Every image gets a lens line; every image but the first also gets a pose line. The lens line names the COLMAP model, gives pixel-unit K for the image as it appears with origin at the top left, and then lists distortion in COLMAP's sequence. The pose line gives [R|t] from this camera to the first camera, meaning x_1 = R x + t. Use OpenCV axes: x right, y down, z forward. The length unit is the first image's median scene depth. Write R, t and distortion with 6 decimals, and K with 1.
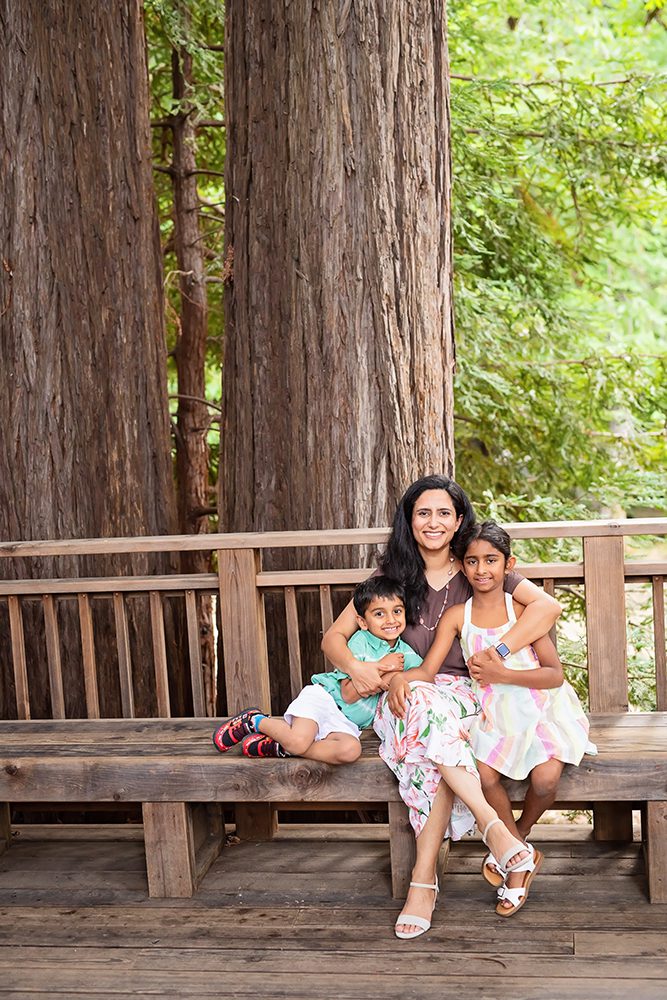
lens RADIAL K [[1398.0, 0, 329.2], [0, 1398.0, 495.2], [0, 0, 1]] dist [0.004463, 0.000000]
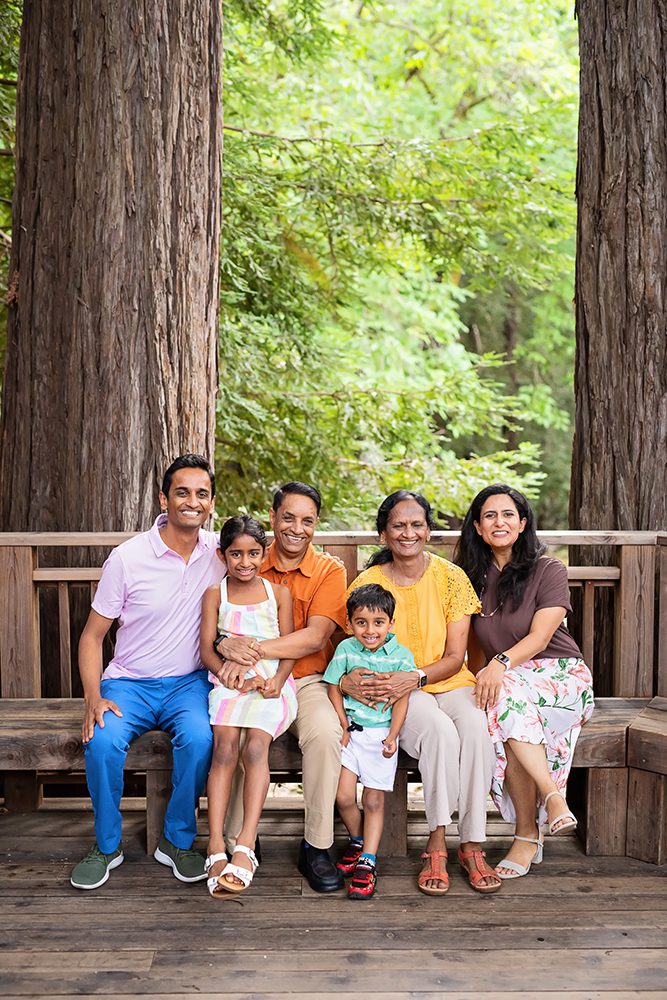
lens RADIAL K [[1398.0, 0, 330.5], [0, 1398.0, 502.6], [0, 0, 1]] dist [0.004463, 0.000000]
pose [[0.983747, 0.038981, 0.175278, -0.013996], [-0.036657, 0.999192, -0.016475, 0.010912], [-0.175779, 0.009782, 0.984381, -0.114715]]
